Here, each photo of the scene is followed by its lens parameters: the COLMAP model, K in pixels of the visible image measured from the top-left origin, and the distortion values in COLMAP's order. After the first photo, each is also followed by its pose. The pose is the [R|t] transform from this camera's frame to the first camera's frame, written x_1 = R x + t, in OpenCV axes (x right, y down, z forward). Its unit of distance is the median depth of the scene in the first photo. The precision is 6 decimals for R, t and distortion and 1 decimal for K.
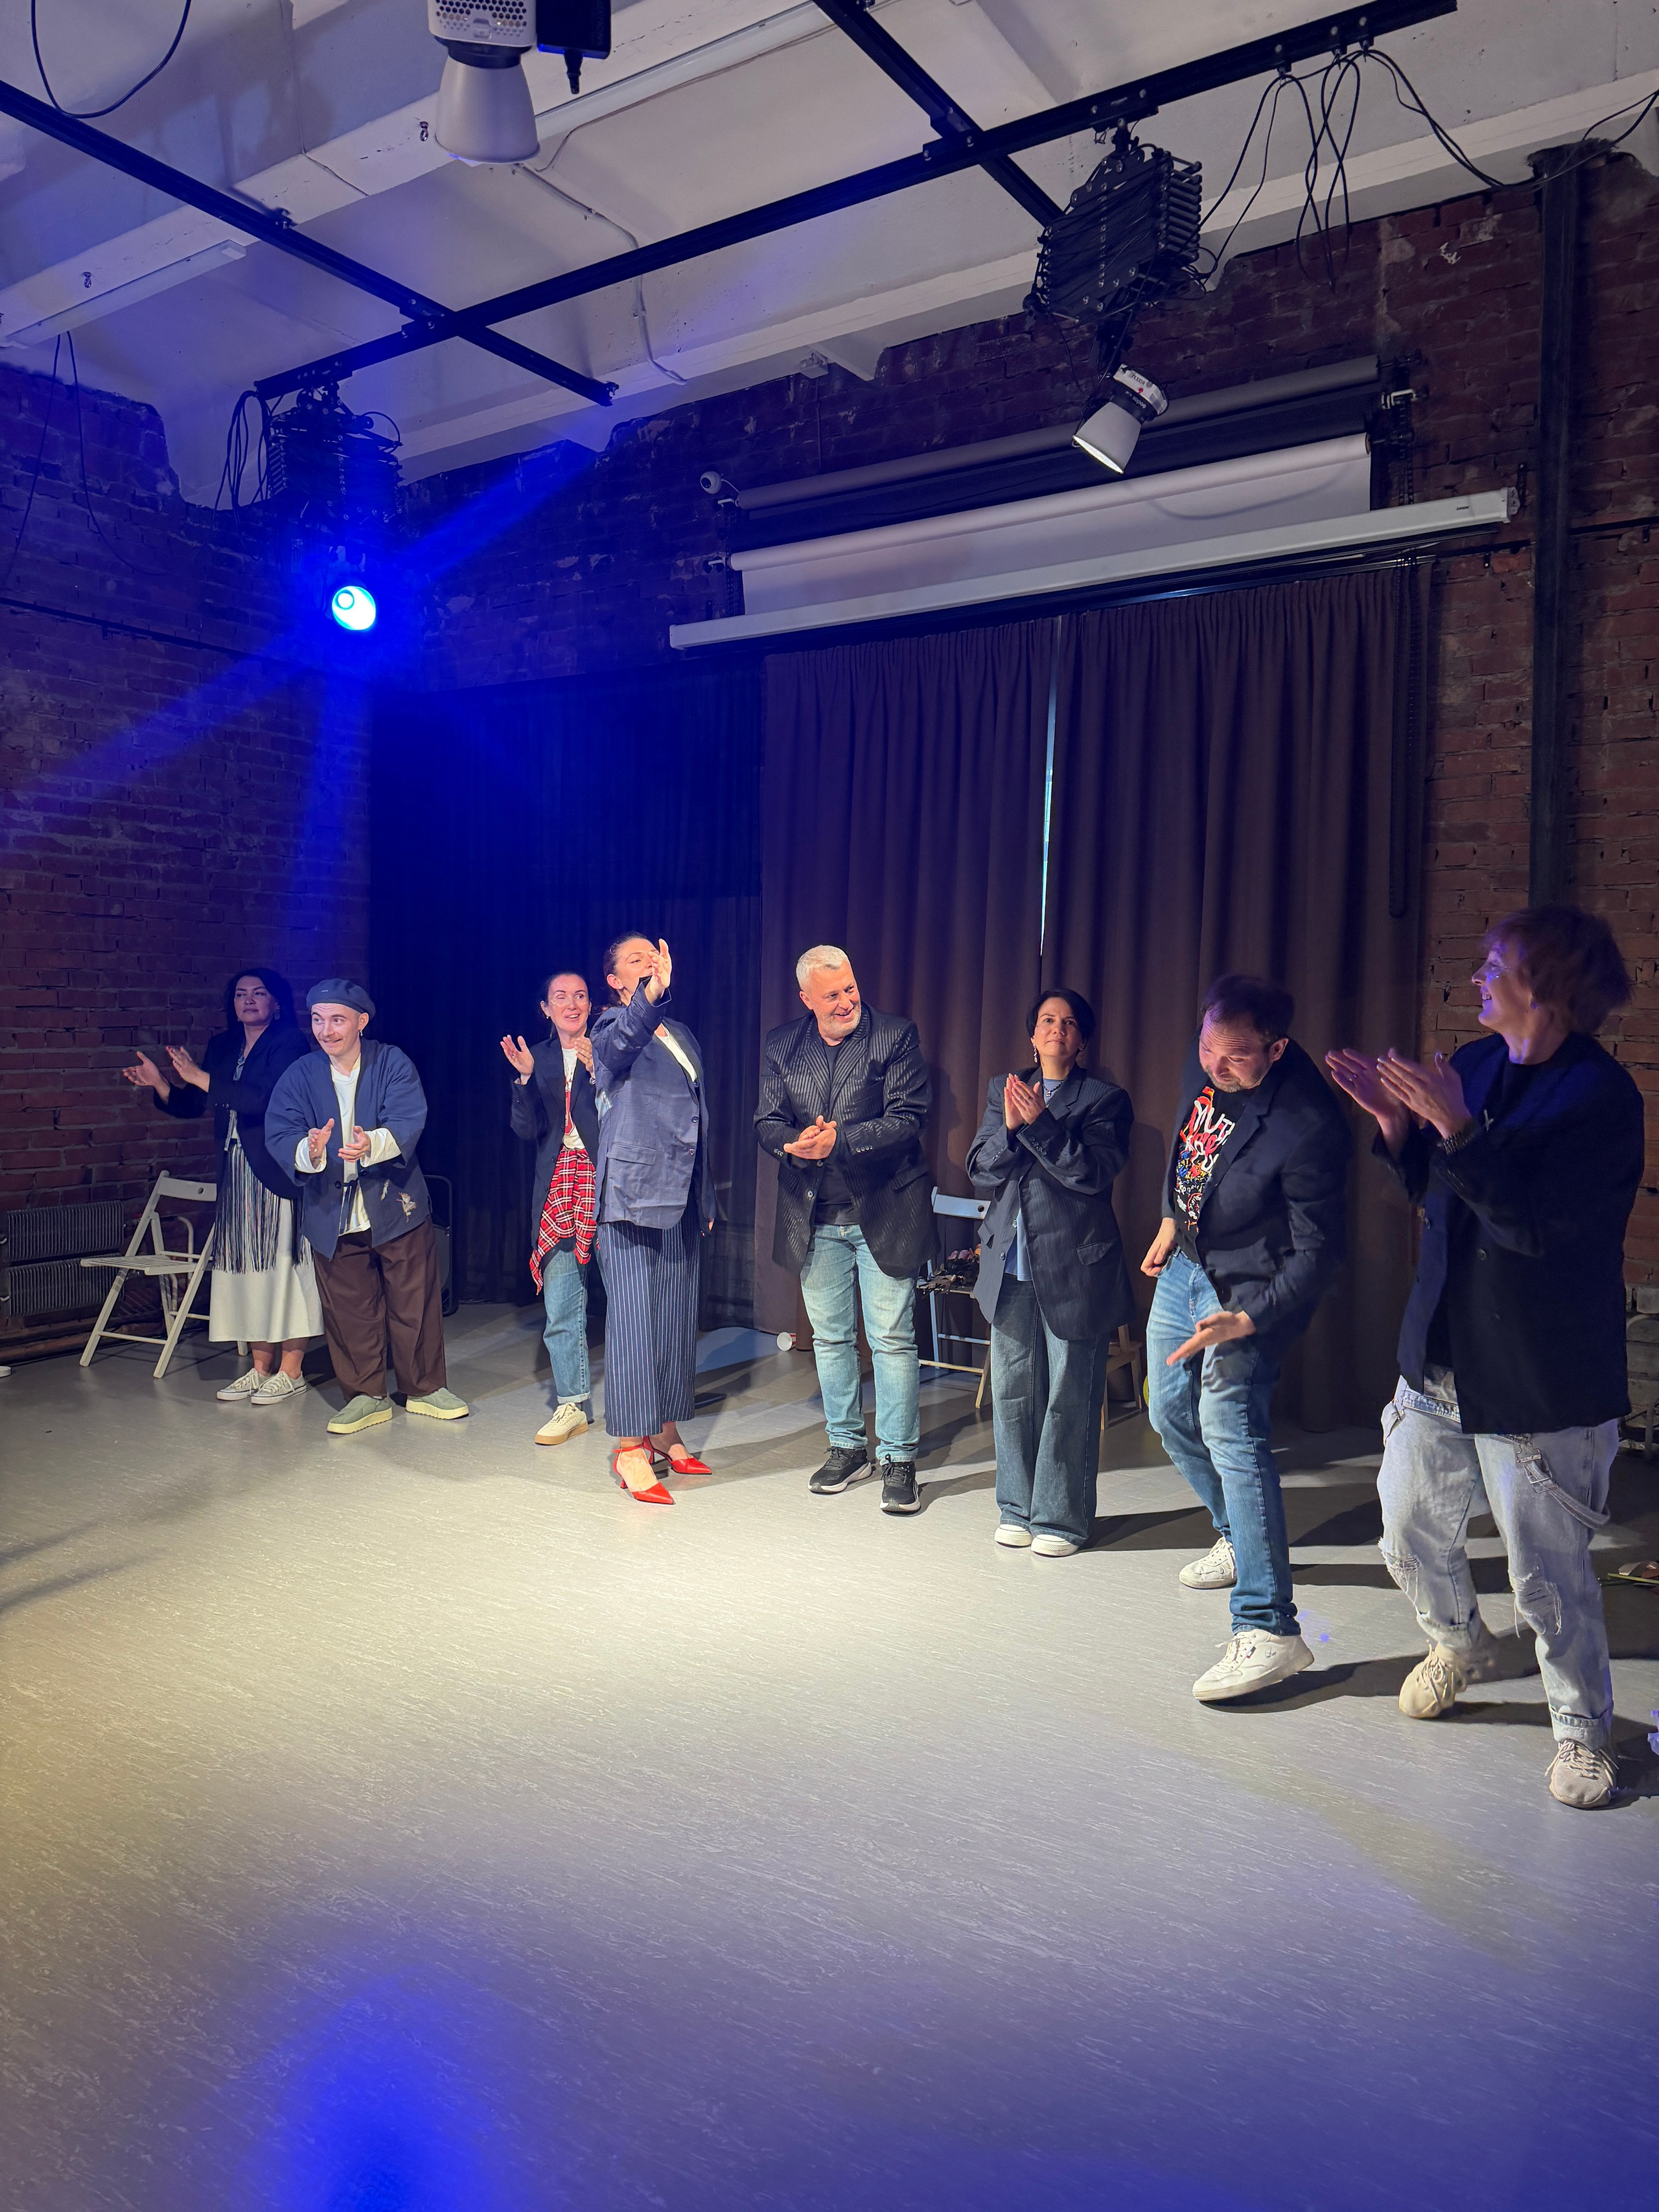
lens RADIAL K [[1570.8, 0, 843.0], [0, 1570.8, 1120.1], [0, 0, 1]] dist [0.025512, -0.027789]
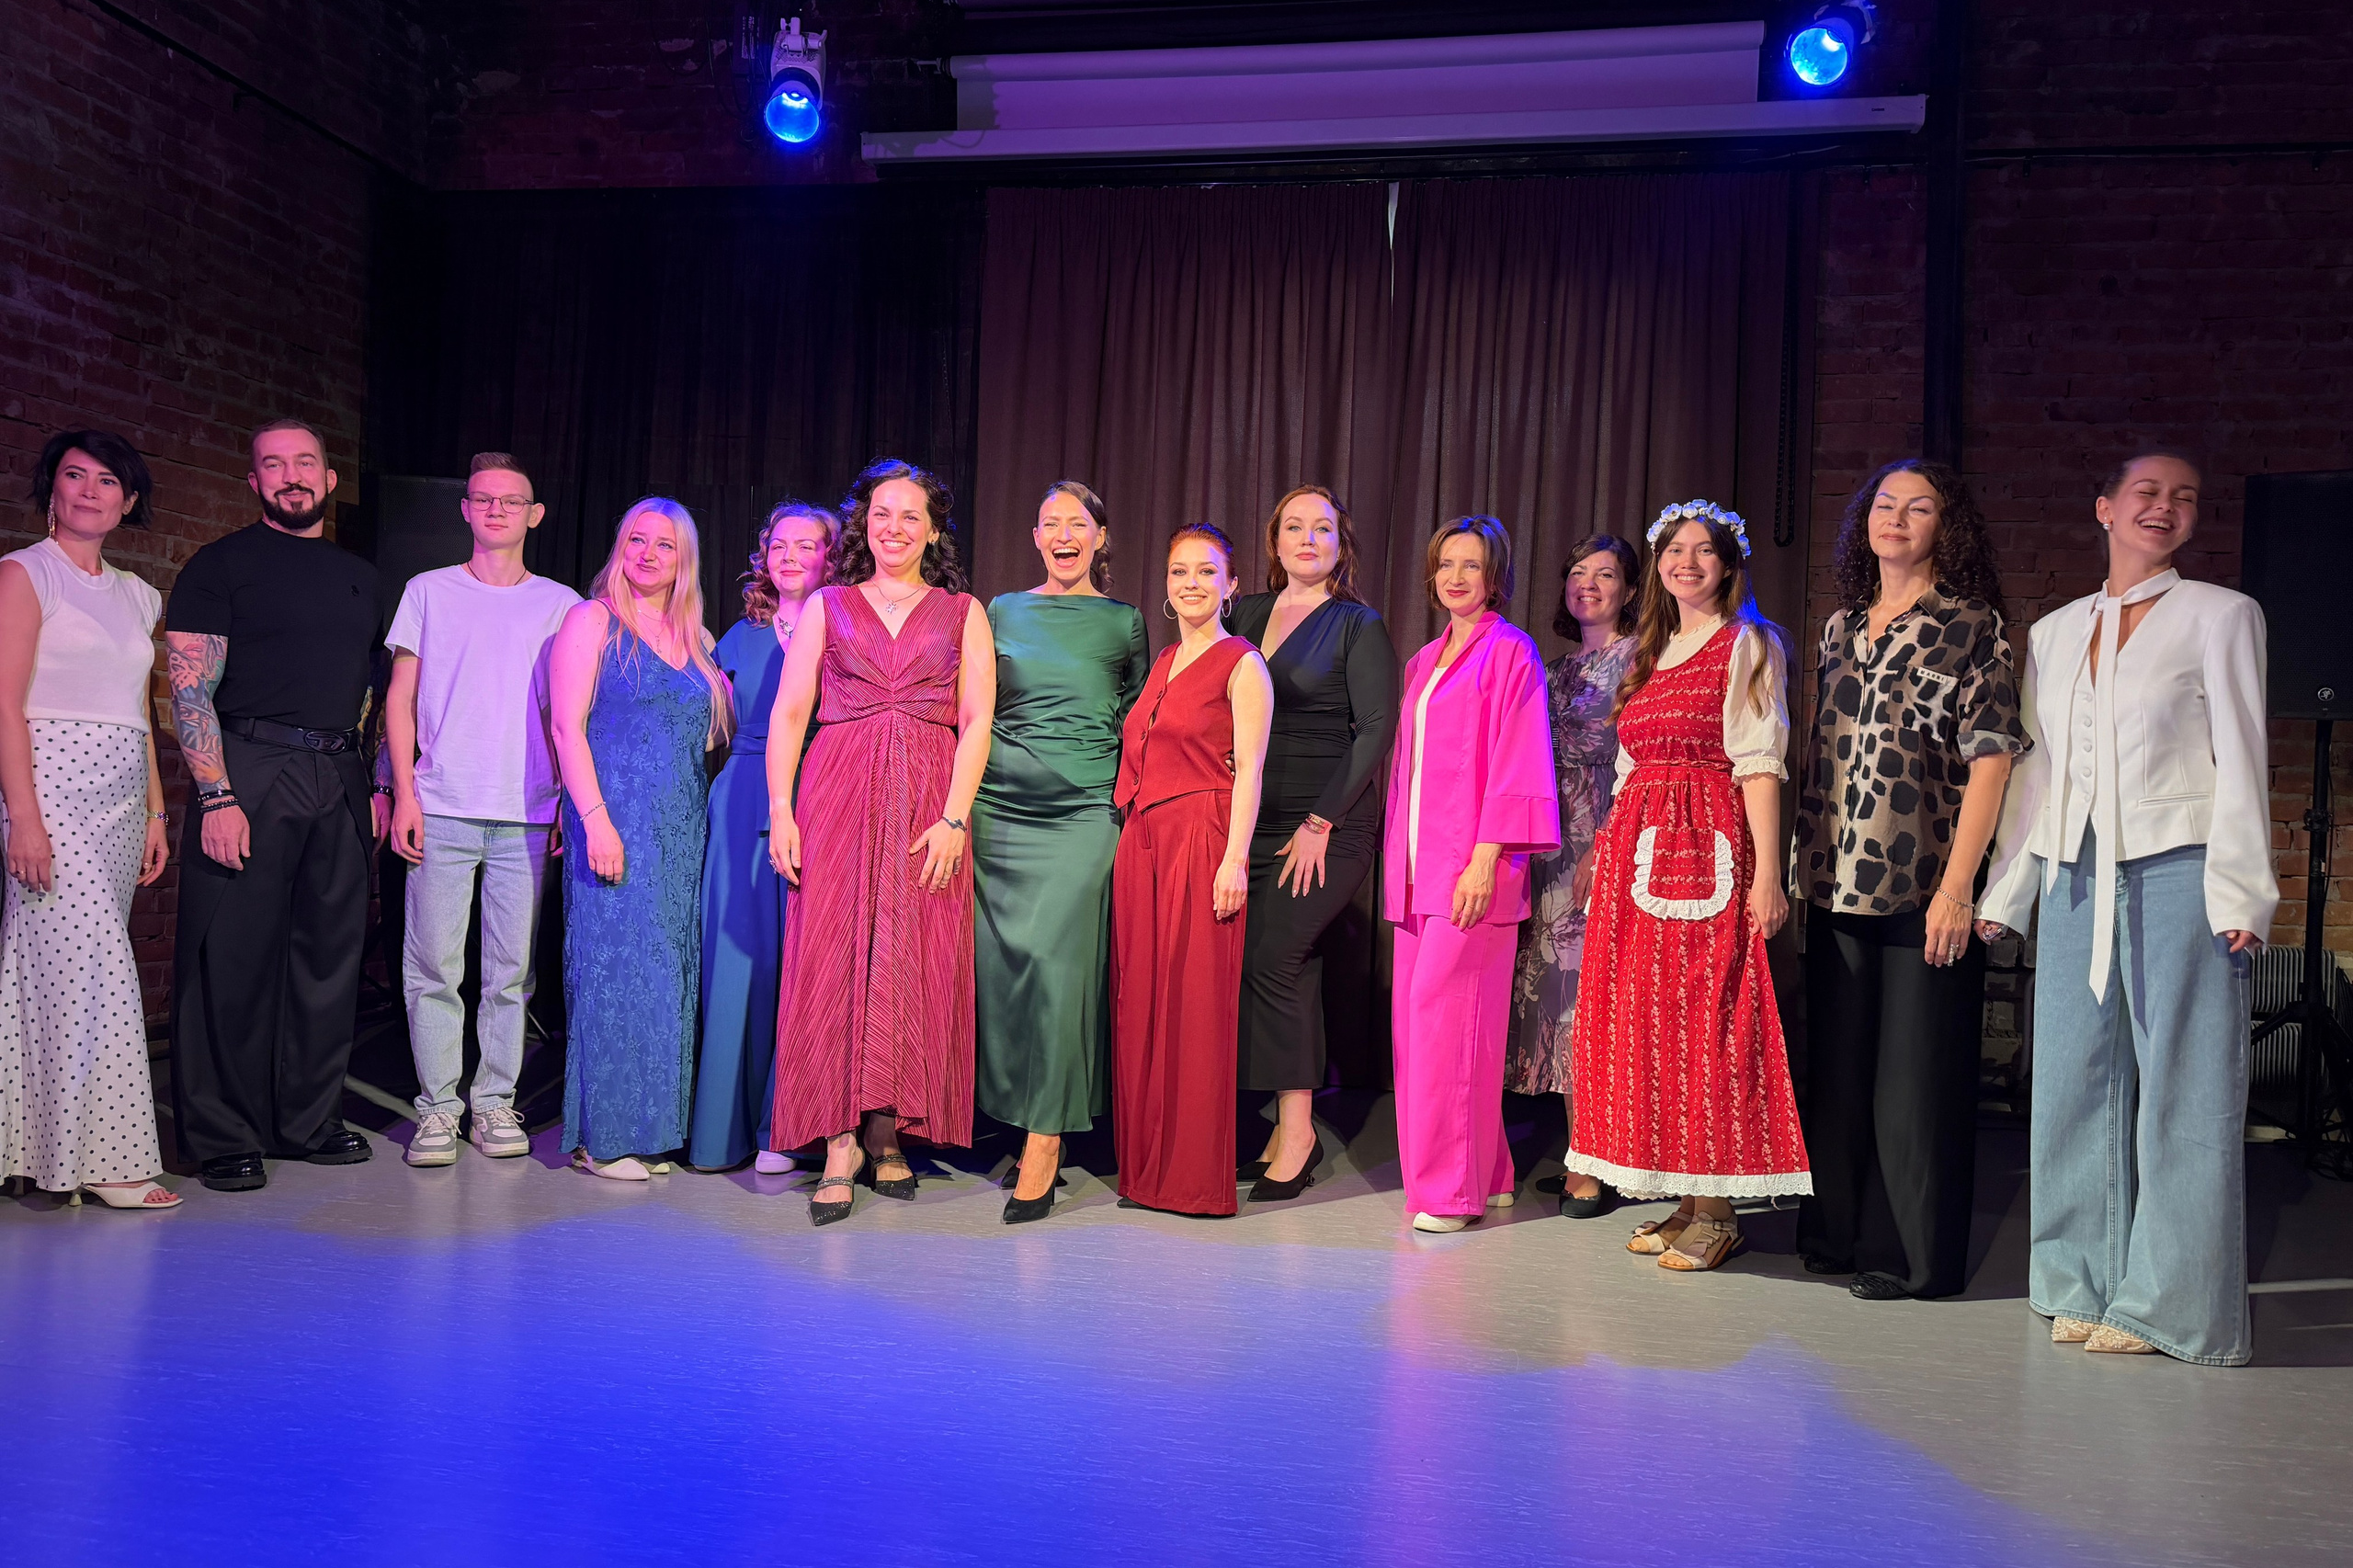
lens RADIAL K [[1692.8, 0, 1187.9], [0, 1692.8, 788.2], [0, 0, 1]] dist [0.005051, -0.005057]
pose [[0.925004, 0.027866, 0.378933, -0.278449], [-0.003258, 0.997852, -0.065428, 0.064235], [-0.379943, 0.059287, 0.923108, 0.194429]]
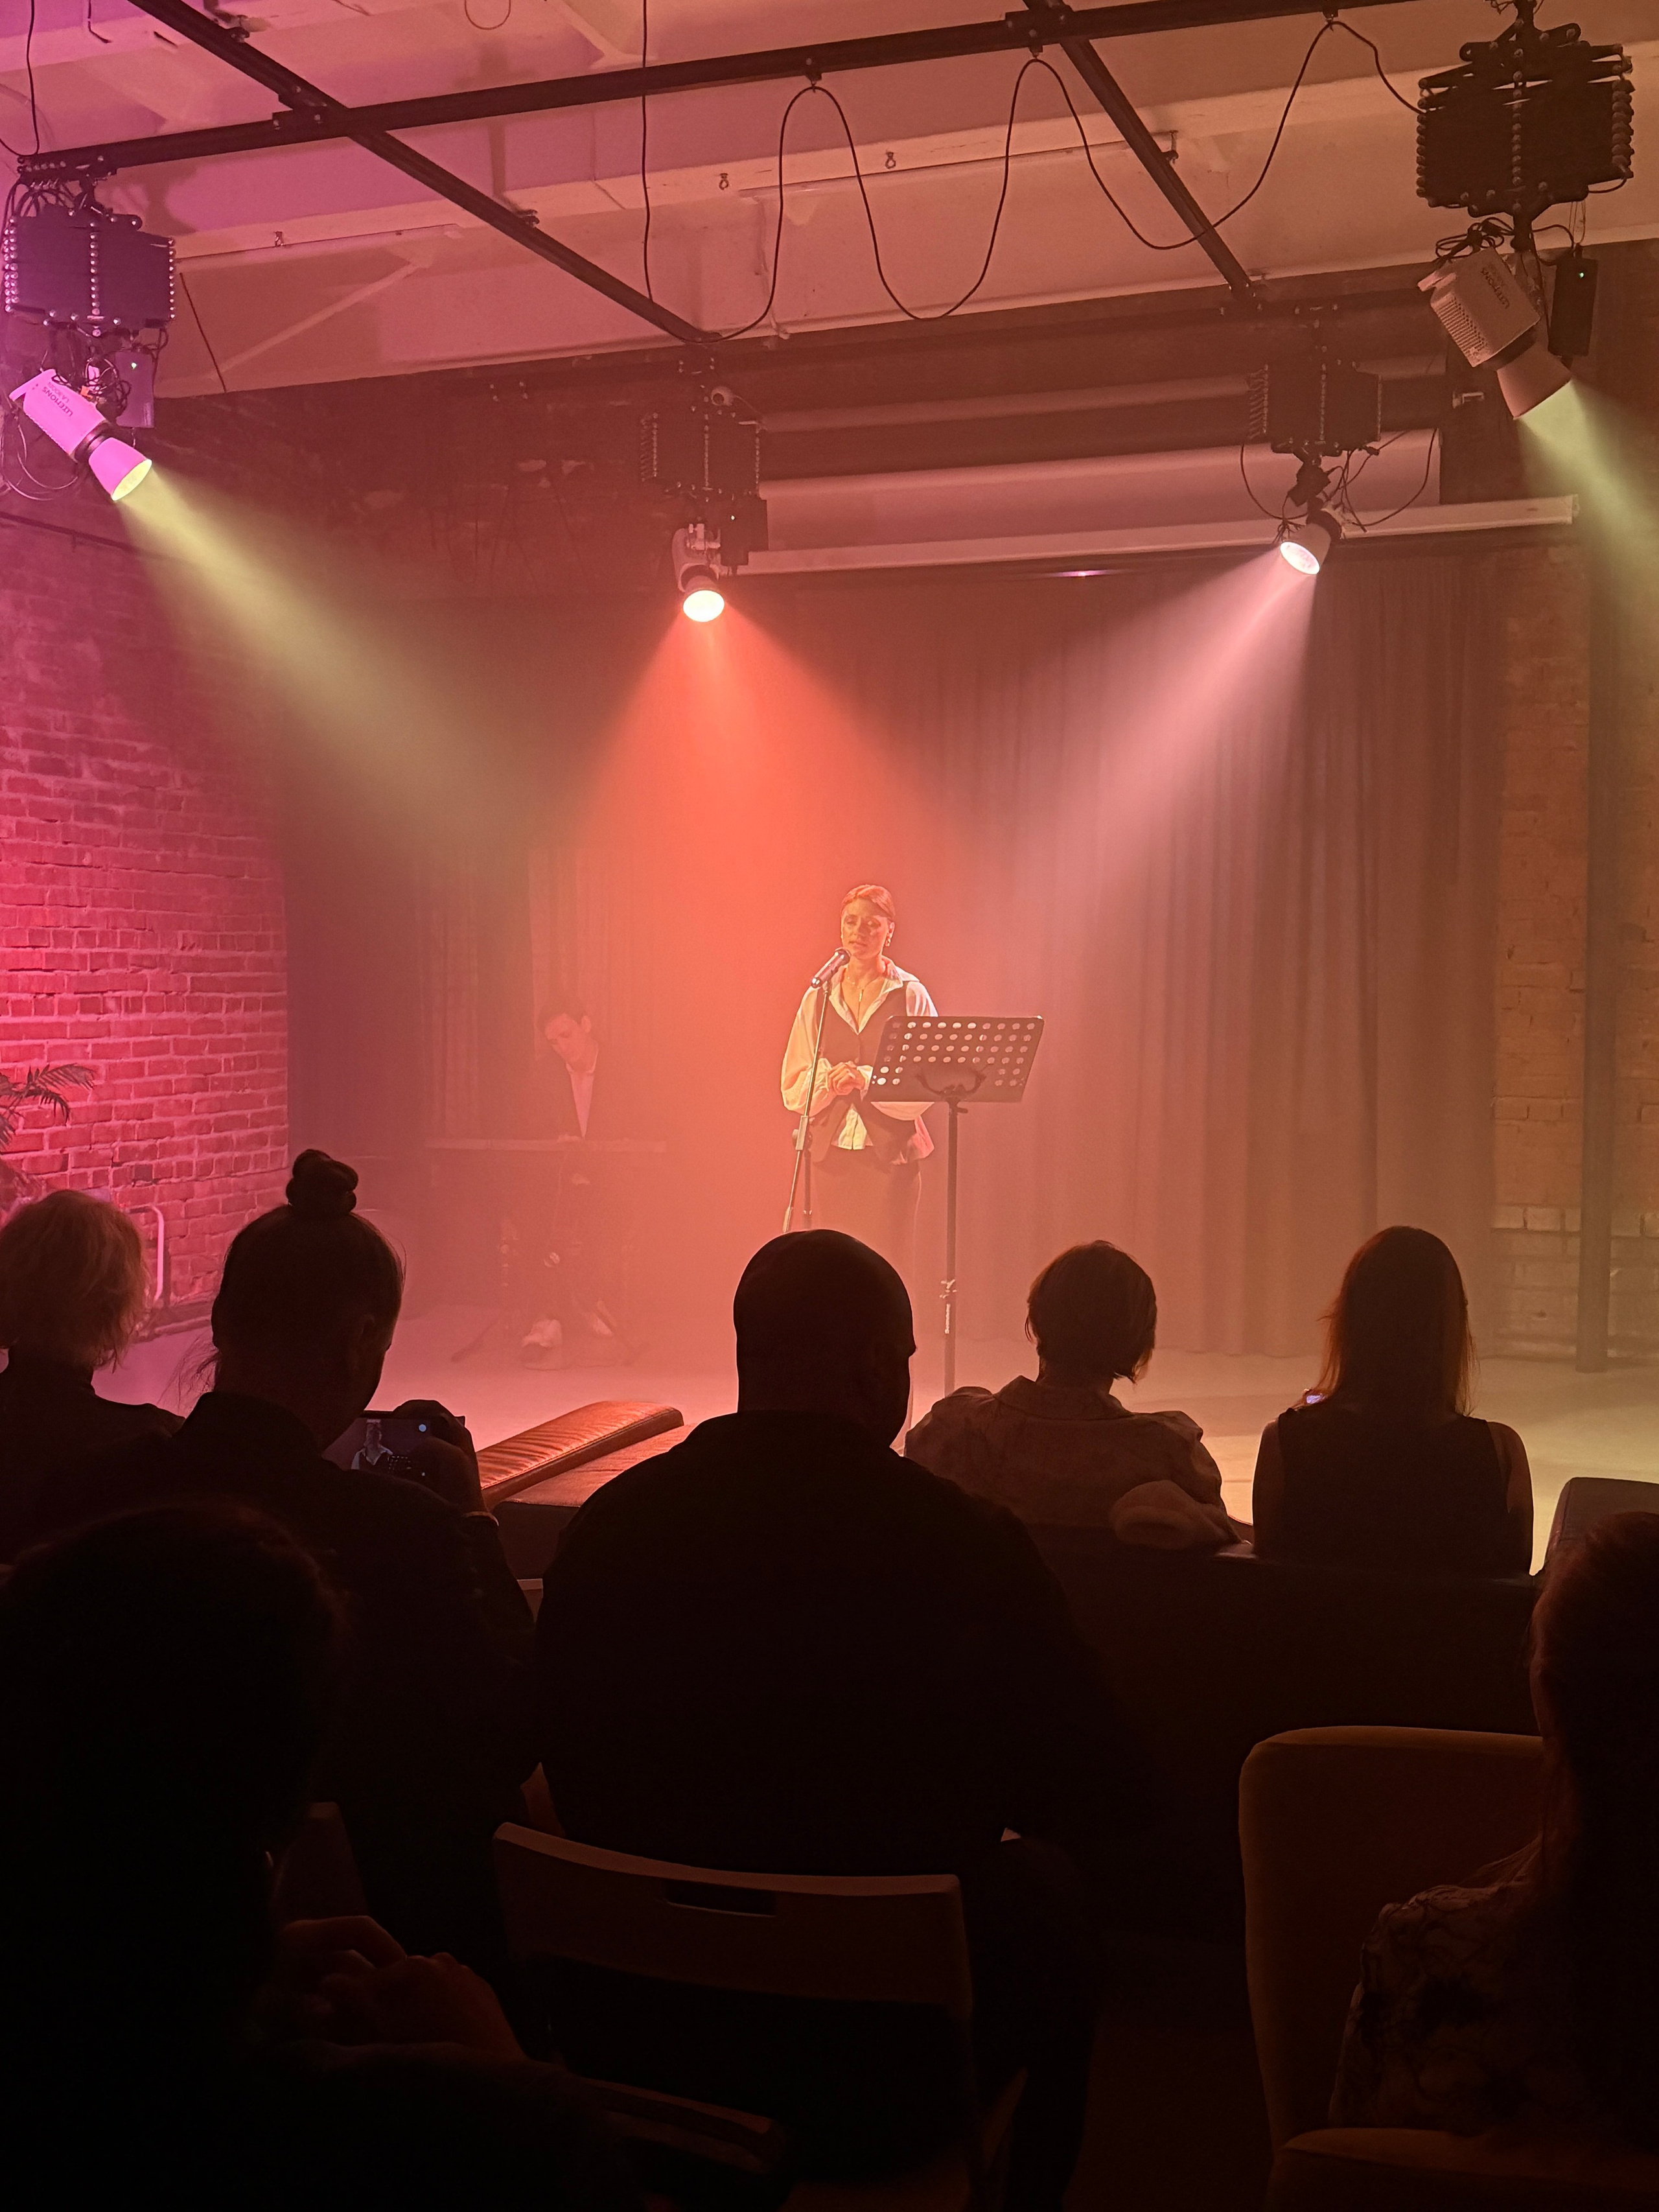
lens RADIAL K [[2422.6, 0, 853.8], [0, 2422.6, 1130.2], [0, 0, 1]] dist [0.057312, 0.000000]
pose [[0.973487, -0.020138, 0.227856, -0.360014], [0.019945, 0.999796, 0.003152, 0.022293], [-0.227873, 0.001476, 0.973690, -0.425901]]
